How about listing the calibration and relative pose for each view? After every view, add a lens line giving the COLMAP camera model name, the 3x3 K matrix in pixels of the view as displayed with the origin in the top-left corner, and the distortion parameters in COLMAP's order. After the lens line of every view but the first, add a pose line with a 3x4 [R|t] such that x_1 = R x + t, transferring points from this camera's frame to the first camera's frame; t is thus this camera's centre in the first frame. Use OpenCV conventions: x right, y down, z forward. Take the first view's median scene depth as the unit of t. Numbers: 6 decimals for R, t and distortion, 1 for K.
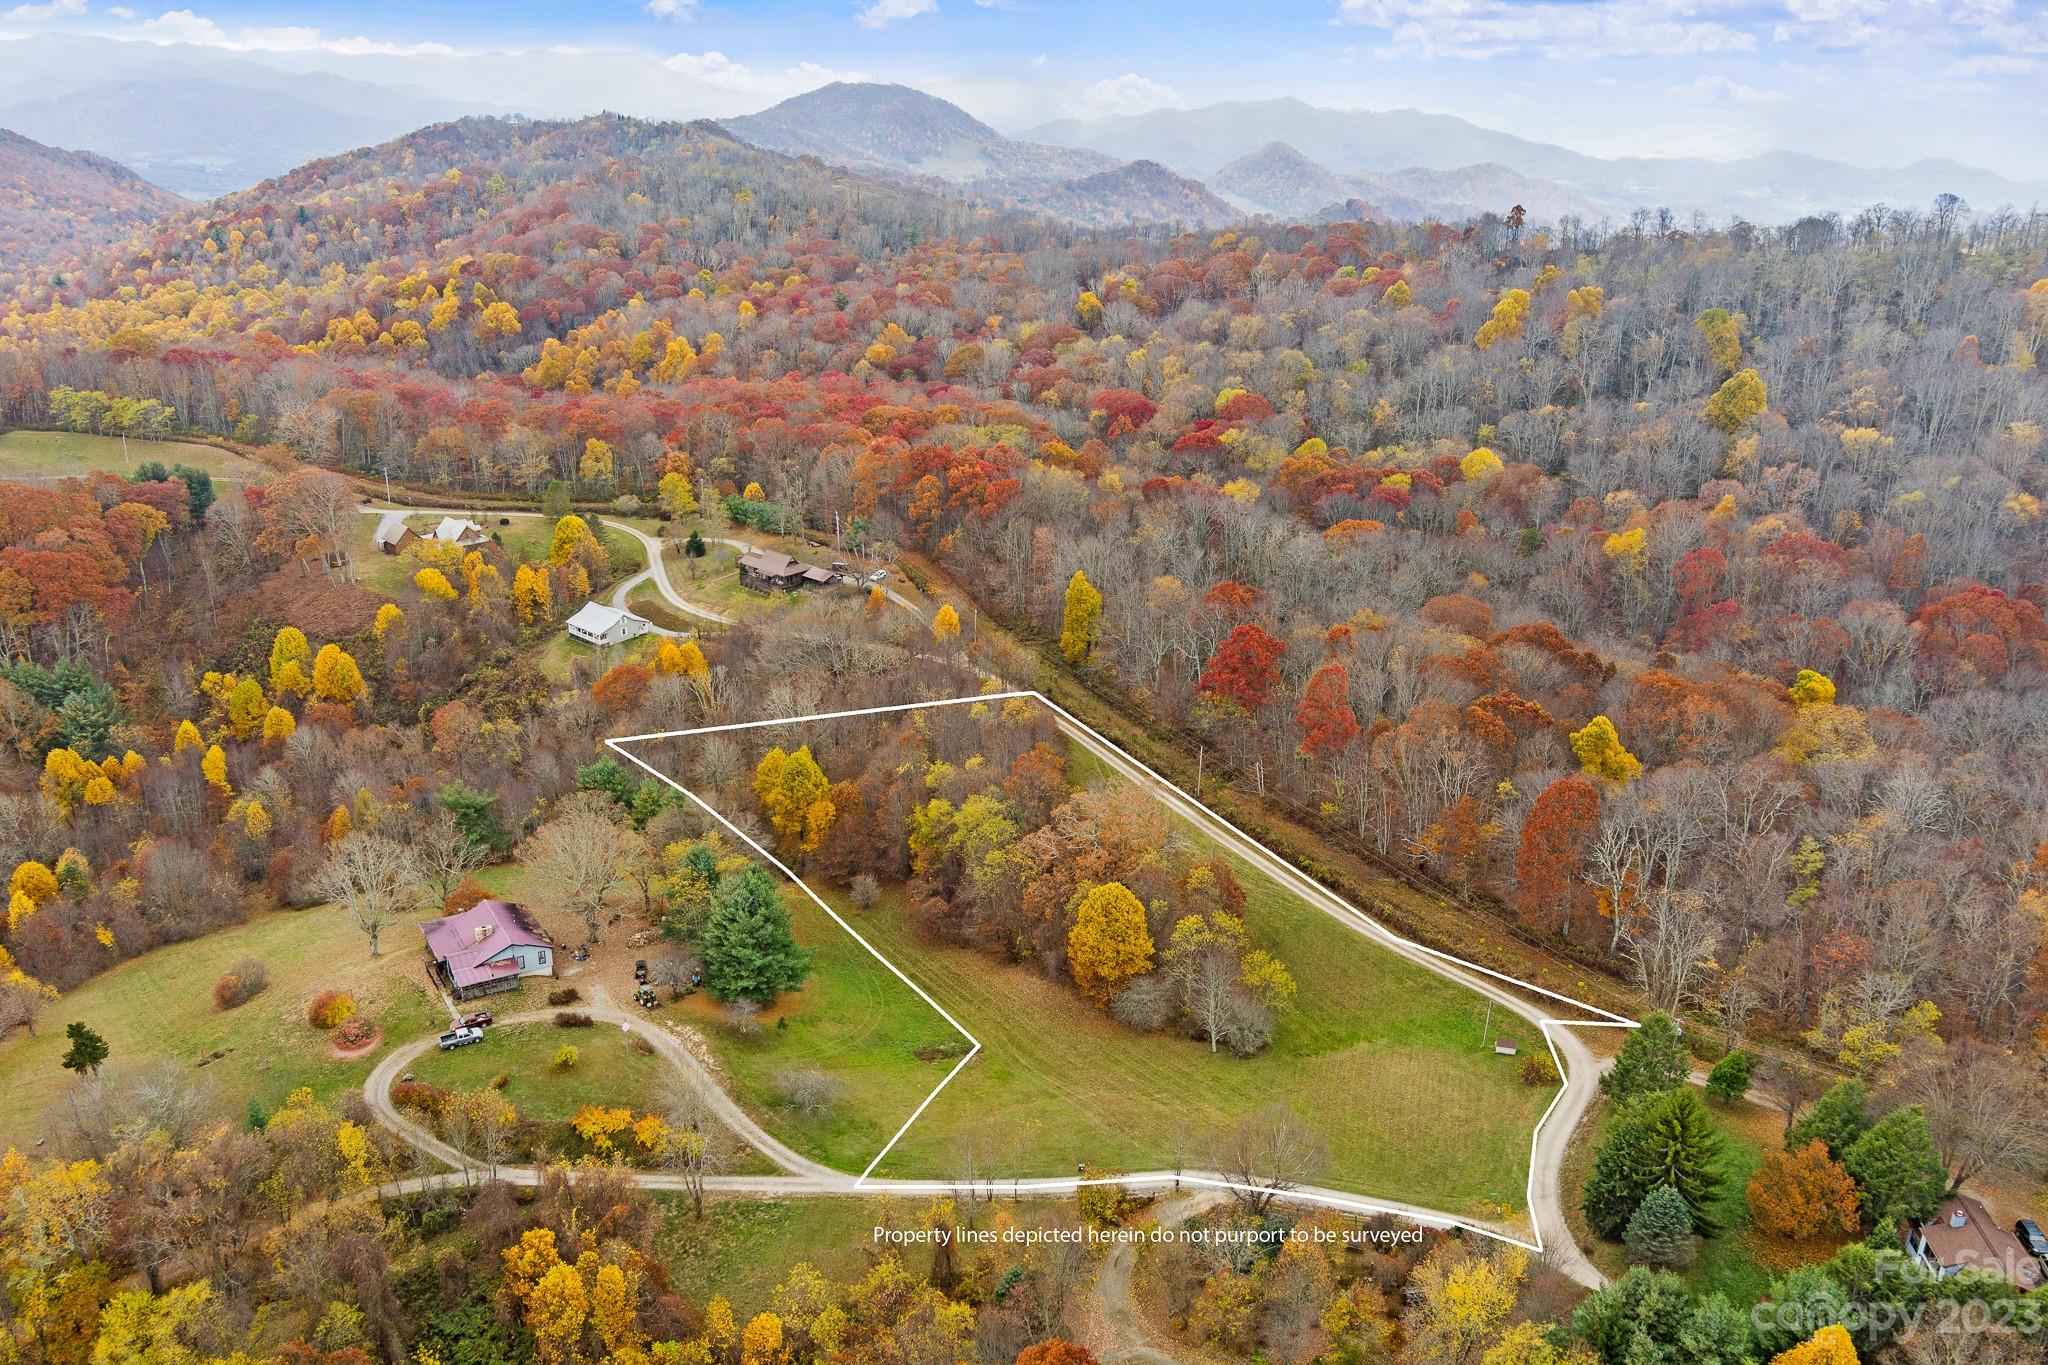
lens RADIAL K [[1614.9, 0, 1021.0], [0, 1614.9, 688.3], [0, 0, 1]] dist [-0.070059, 0.015729]
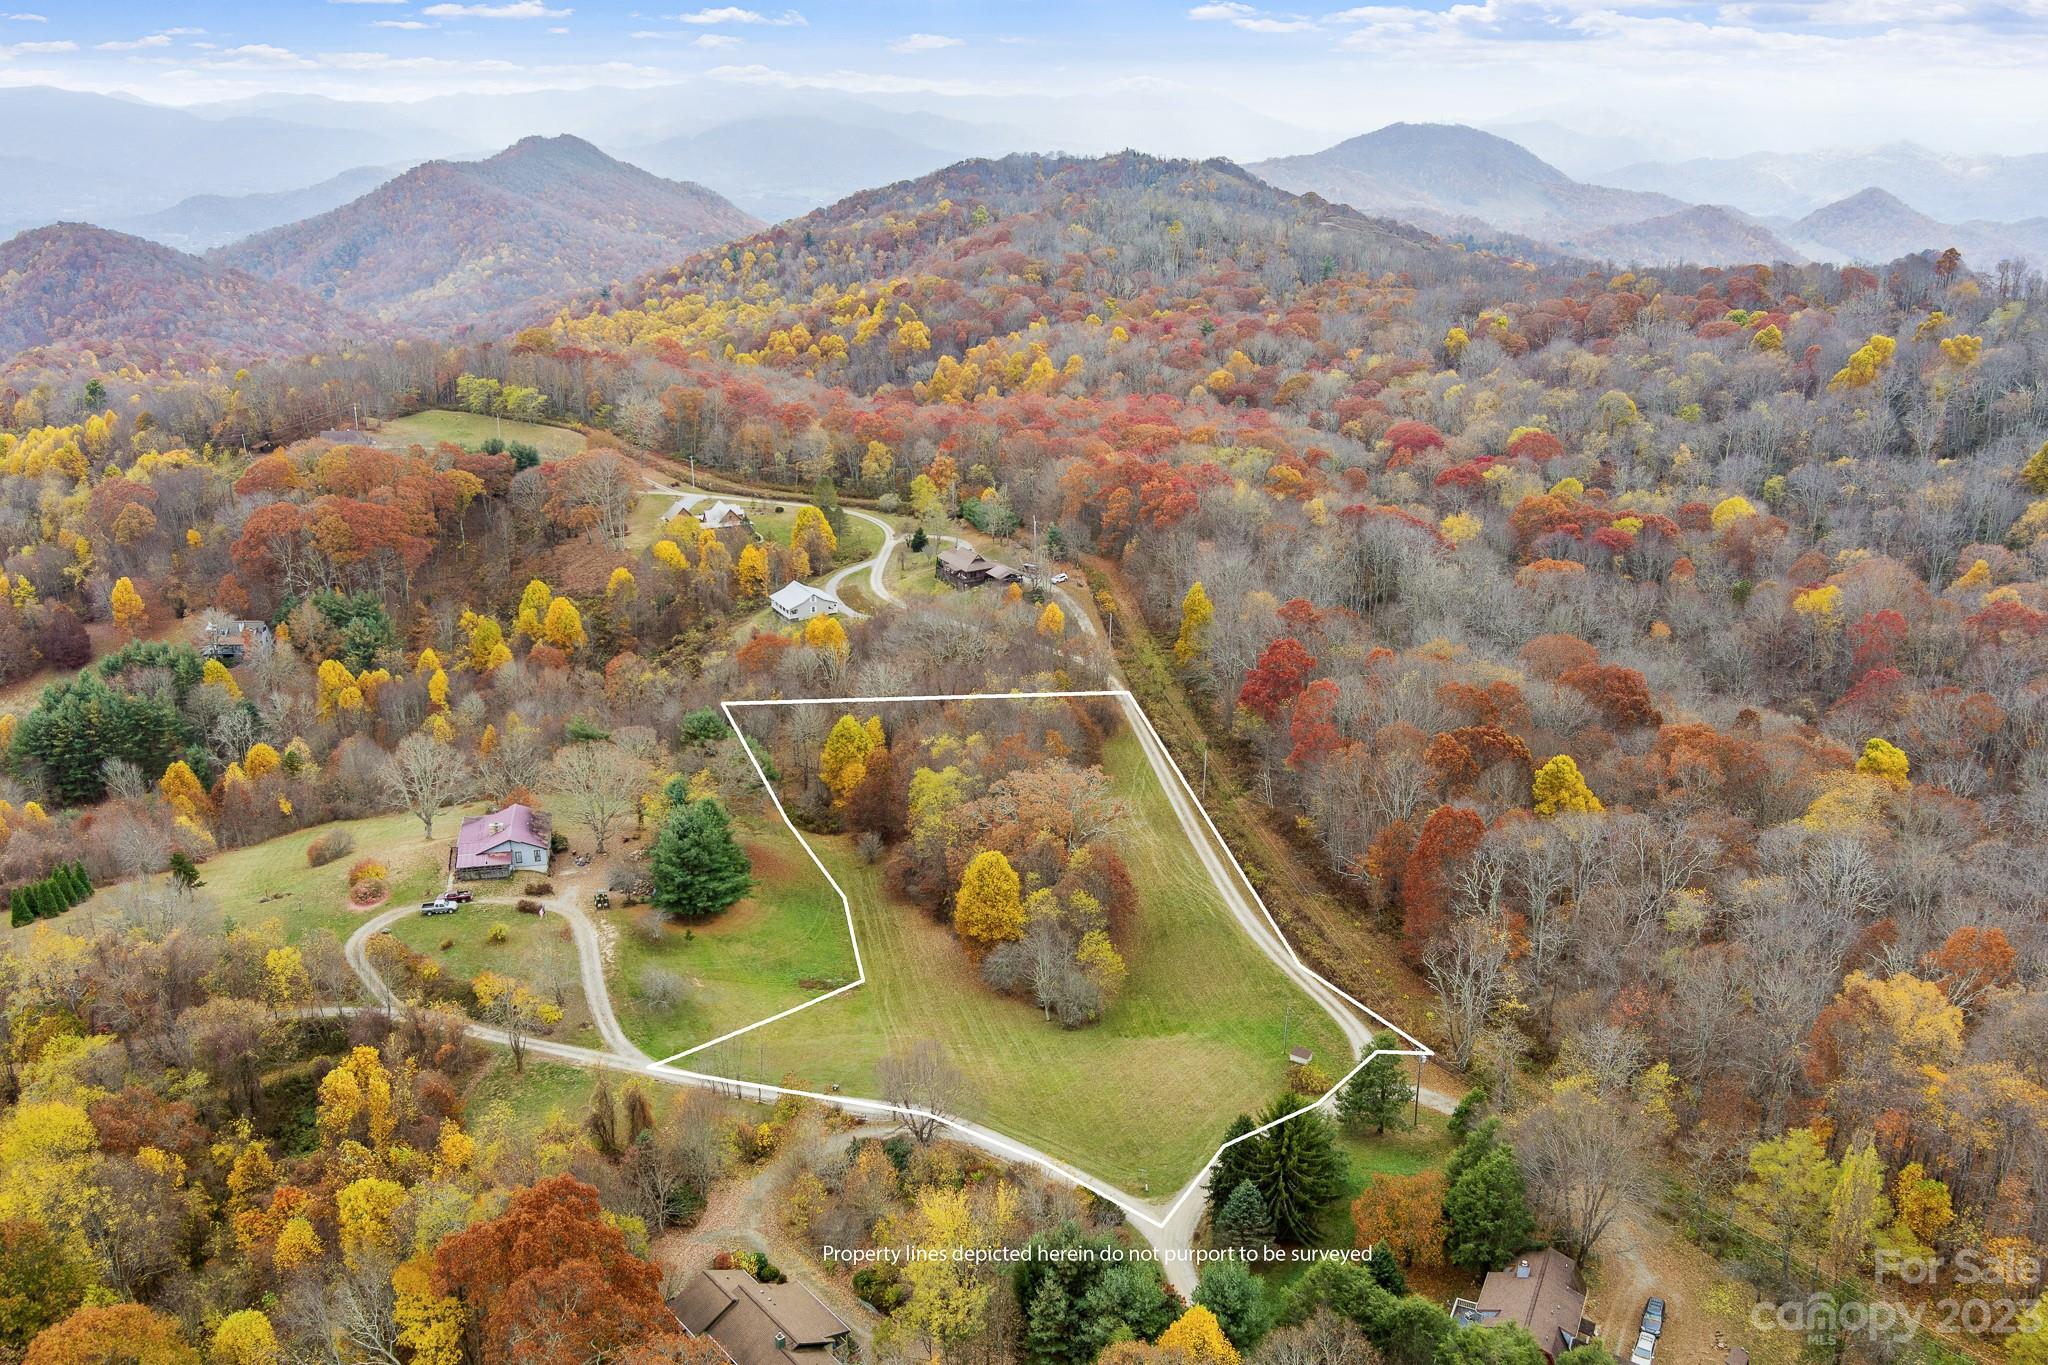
lens RADIAL K [[1614.9, 0, 1022.8], [0, 1614.9, 676.6], [0, 0, 1]] dist [-0.070059, 0.015729]
pose [[0.948179, 0.091443, -0.304294, 0.176708], [-0.100324, 0.994861, -0.013644, 0.008716], [0.301482, 0.043465, 0.952481, -0.004853]]
